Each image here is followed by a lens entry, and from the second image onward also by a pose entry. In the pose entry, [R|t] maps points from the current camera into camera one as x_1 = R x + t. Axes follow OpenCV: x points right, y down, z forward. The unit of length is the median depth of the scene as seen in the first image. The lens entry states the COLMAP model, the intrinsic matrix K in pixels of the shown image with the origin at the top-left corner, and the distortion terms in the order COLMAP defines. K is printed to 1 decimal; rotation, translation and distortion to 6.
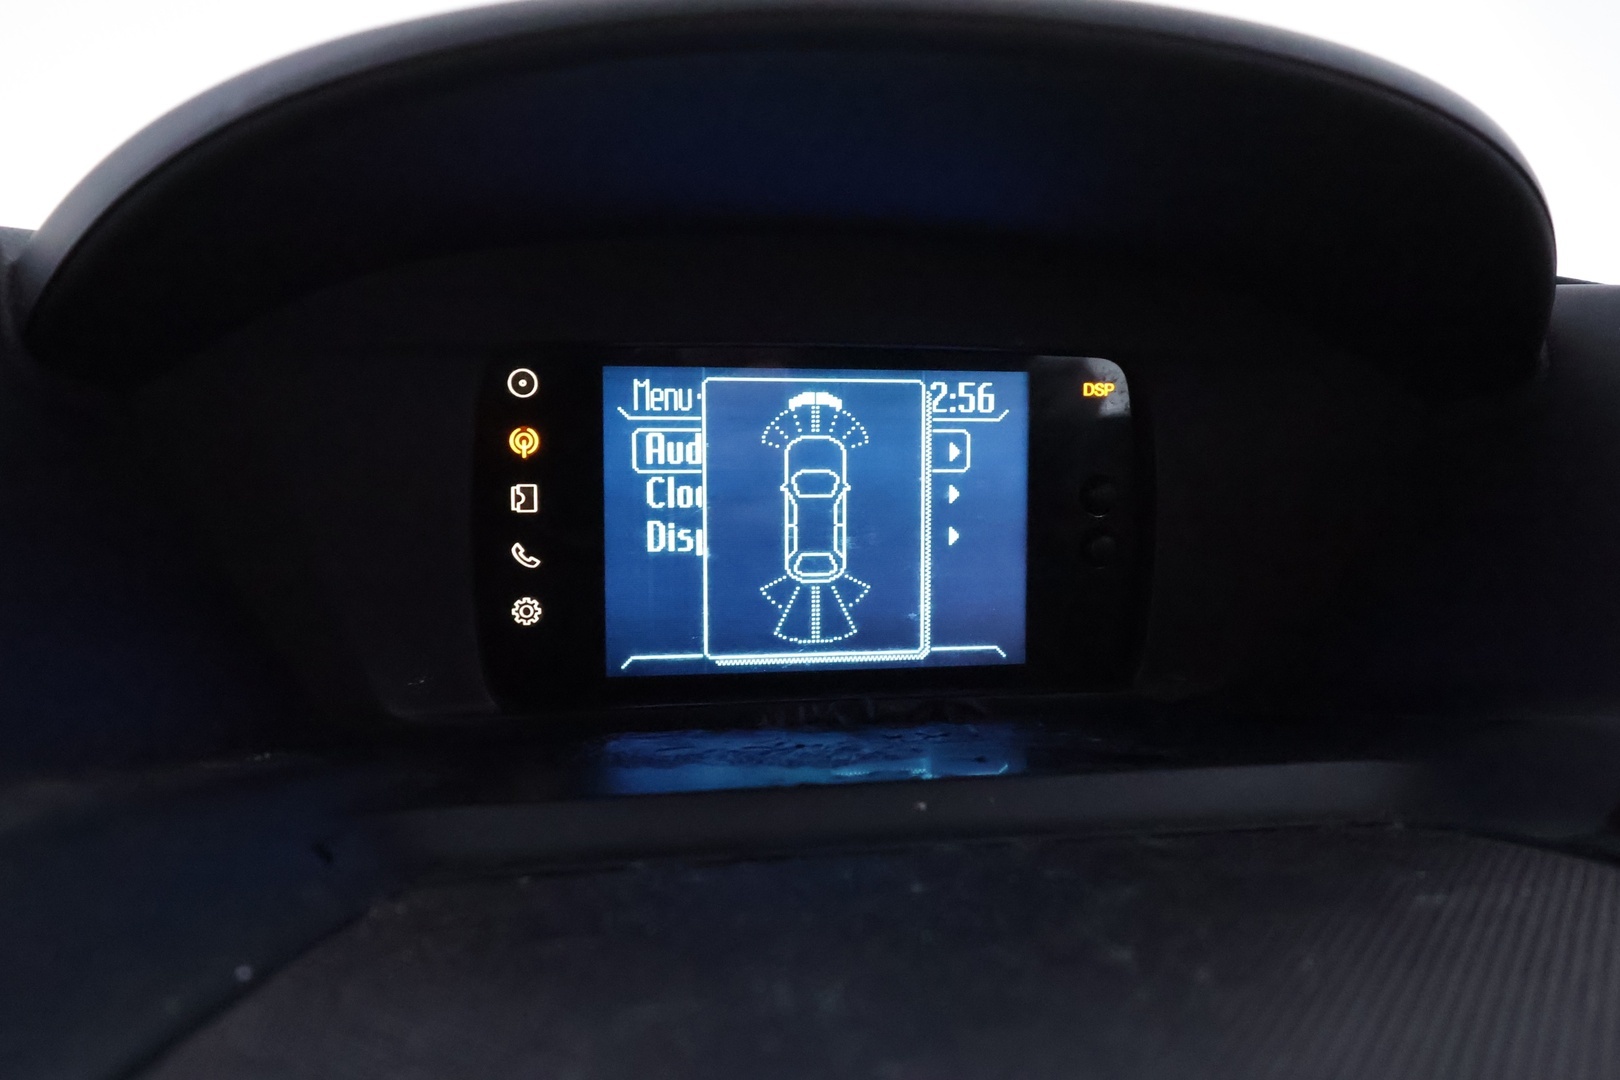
lens RADIAL K [[1320.7, 0, 810.0], [0, 1320.7, 540.0], [0, 0, 1]] dist [0.049873, 0.007695]
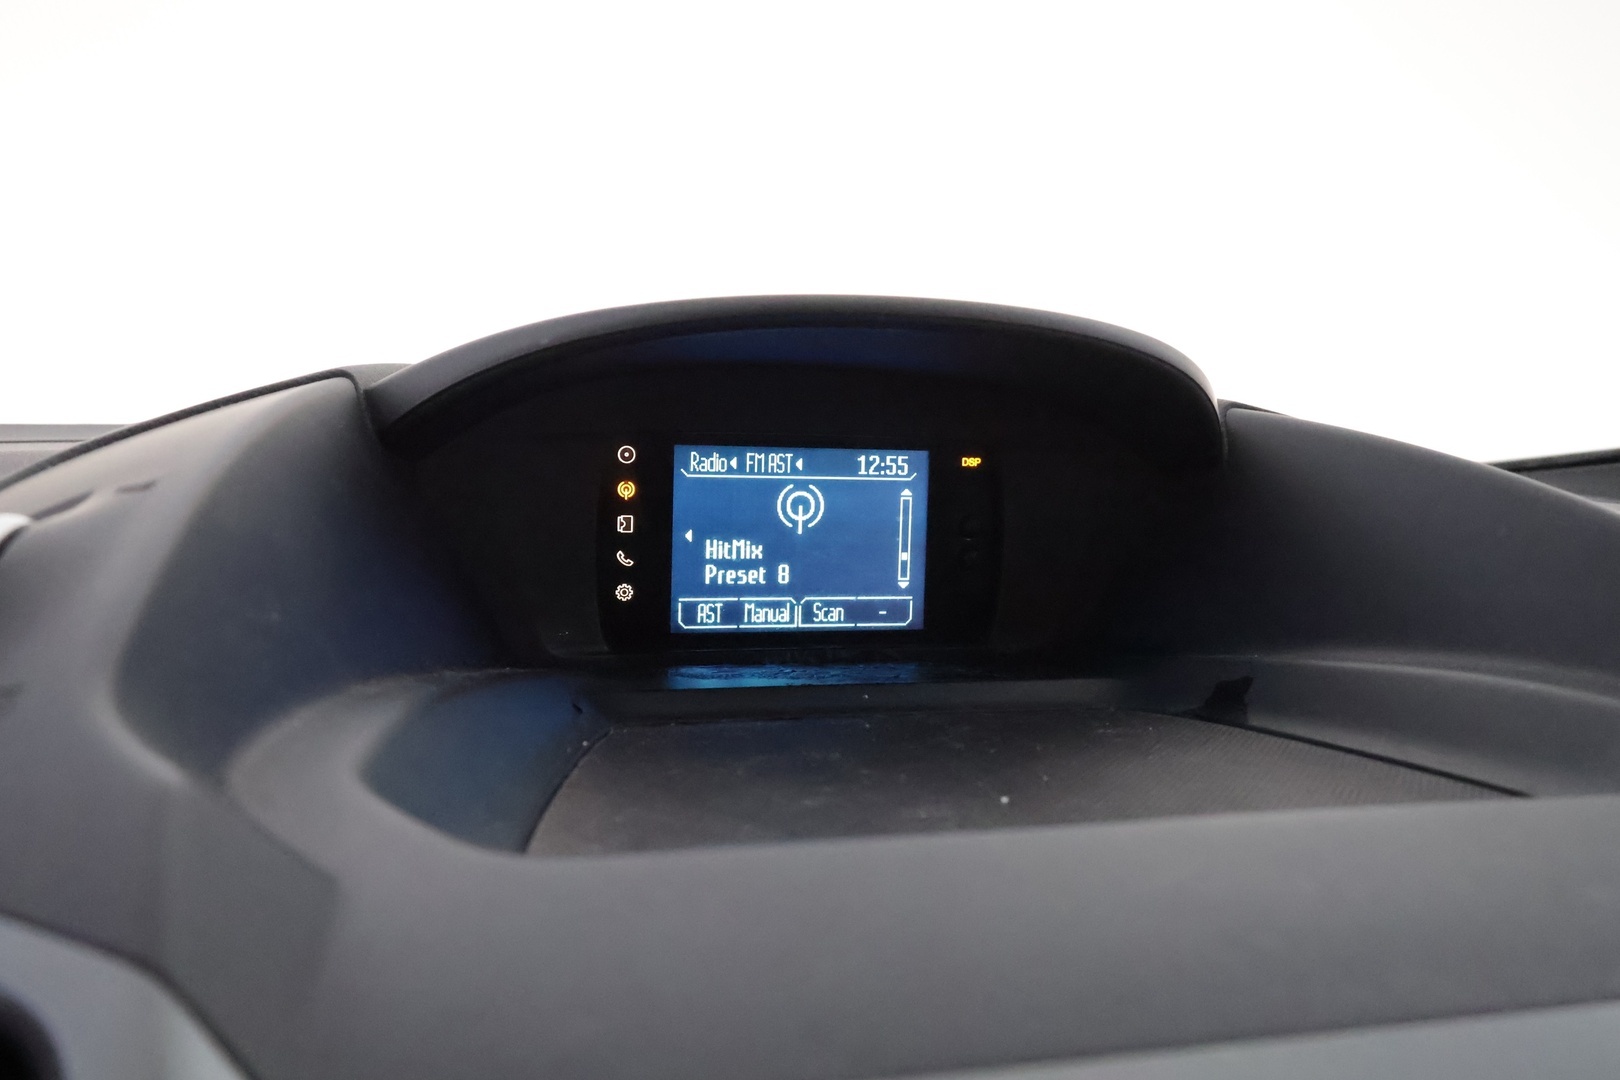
lens RADIAL K [[1320.7, 0, 810.0], [0, 1320.7, 540.0], [0, 0, 1]] dist [0.049873, 0.007695]
pose [[0.997252, 0.019044, 0.071590, -0.103351], [-0.019624, 0.999780, 0.007407, -0.028056], [-0.071433, -0.008791, 0.997407, -0.664138]]
